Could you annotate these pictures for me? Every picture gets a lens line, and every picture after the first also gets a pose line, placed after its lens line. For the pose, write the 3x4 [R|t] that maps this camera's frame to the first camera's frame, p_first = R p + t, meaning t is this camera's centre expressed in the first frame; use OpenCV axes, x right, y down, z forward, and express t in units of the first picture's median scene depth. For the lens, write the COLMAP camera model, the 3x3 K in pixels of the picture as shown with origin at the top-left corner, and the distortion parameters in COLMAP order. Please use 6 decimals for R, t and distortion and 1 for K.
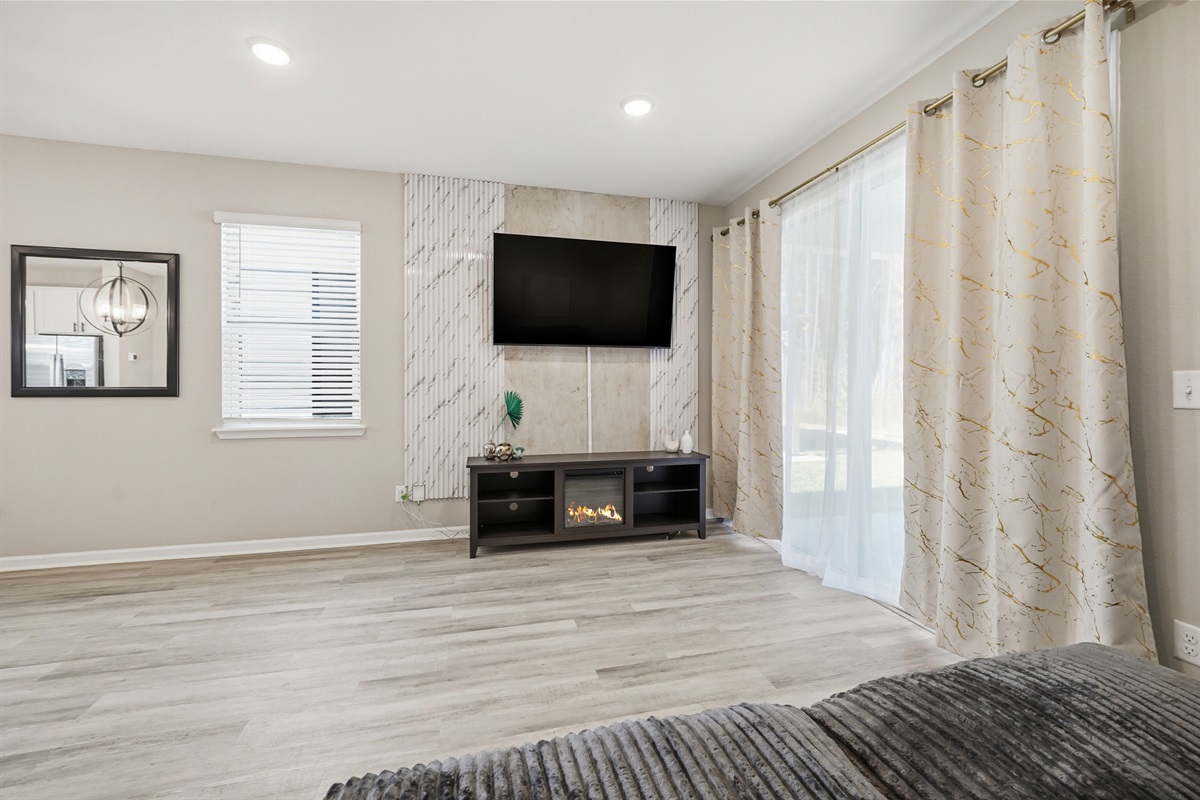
lens RADIAL K [[493.1, 0, 600.3], [0, 493.1, 388.2], [0, 0, 1]] dist [-0.003724, 0.000000]
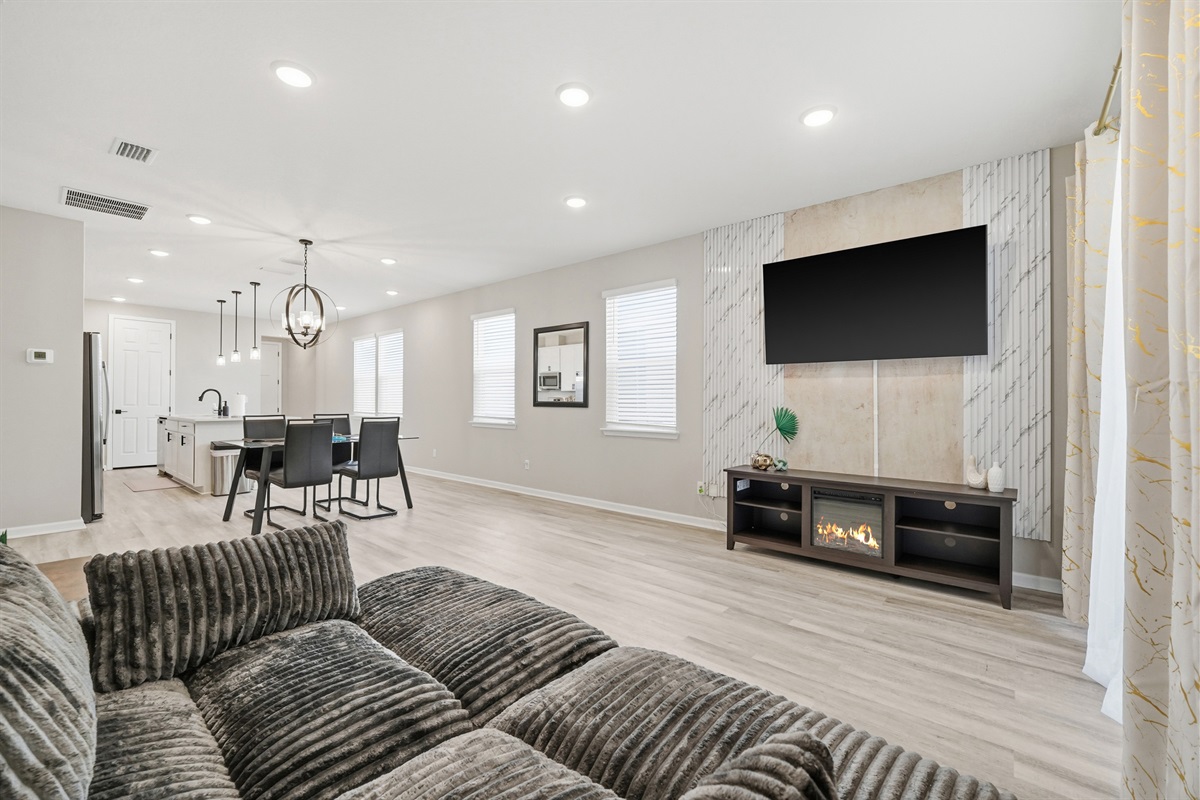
lens RADIAL K [[493.1, 0, 596.6], [0, 493.1, 401.8], [0, 0, 1]] dist [-0.003724, 0.000000]
pose [[0.575186, 0.003566, -0.818015, 0.480329], [-0.010149, 0.999945, -0.002777, 0.001574], [0.817960, 0.009899, 0.575190, 0.065297]]
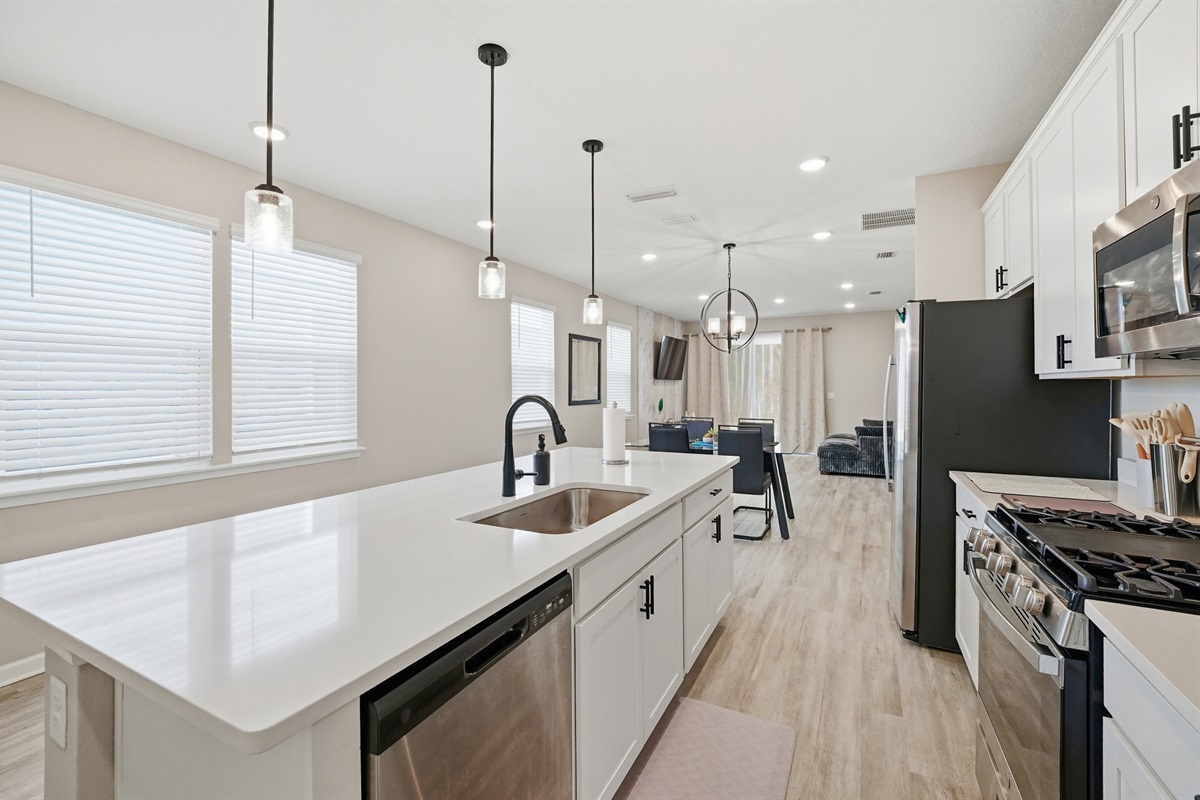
lens RADIAL K [[493.1, 0, 604.4], [0, 493.1, 387.0], [0, 0, 1]] dist [-0.003724, 0.000000]
pose [[0.671311, -0.004384, 0.741162, -2.310370], [0.010002, 0.999945, -0.003145, -0.046335], [-0.741108, 0.009524, 0.671318, -0.459694]]
